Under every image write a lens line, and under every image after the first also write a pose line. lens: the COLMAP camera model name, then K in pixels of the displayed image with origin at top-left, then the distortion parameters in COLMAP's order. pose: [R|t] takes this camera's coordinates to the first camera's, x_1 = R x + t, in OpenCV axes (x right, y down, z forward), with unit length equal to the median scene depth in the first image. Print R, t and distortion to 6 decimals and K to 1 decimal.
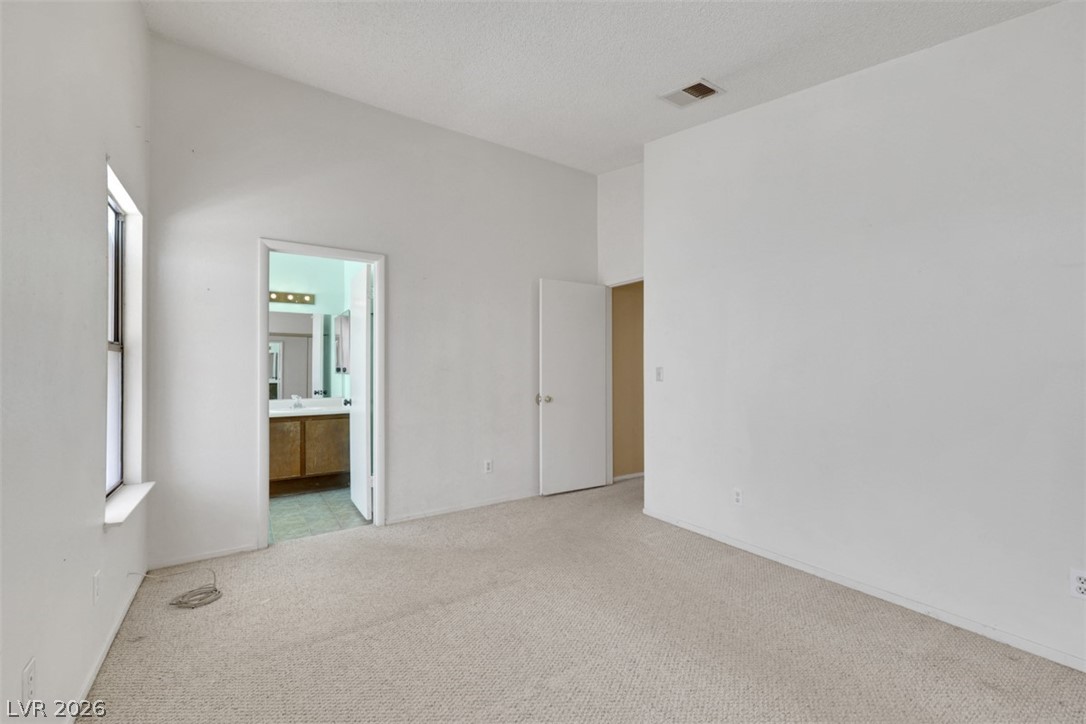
lens RADIAL K [[453.9, 0, 542.2], [0, 453.9, 365.6], [0, 0, 1]] dist [0.001790, 0.000439]
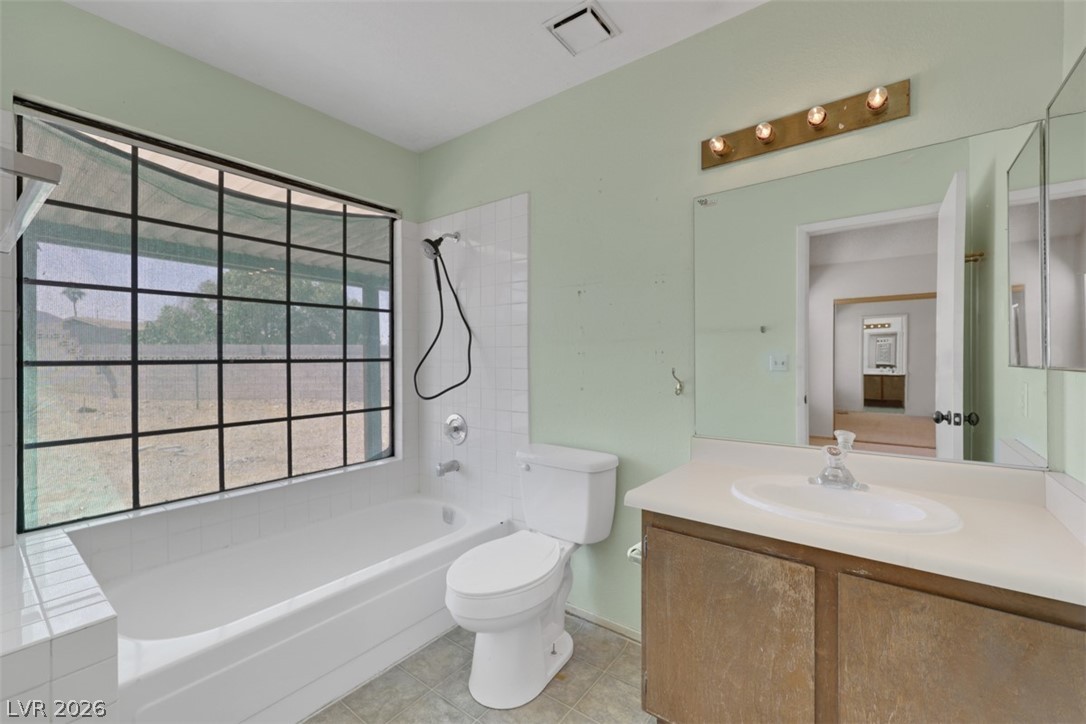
lens RADIAL K [[453.9, 0, 542.2], [0, 453.9, 365.6], [0, 0, 1]] dist [0.001790, 0.000439]
pose [[0.336214, 0.011913, -0.941710, -0.328368], [0.013034, 0.999765, 0.017300, 0.009053], [0.941695, -0.018091, 0.335980, 0.724390]]
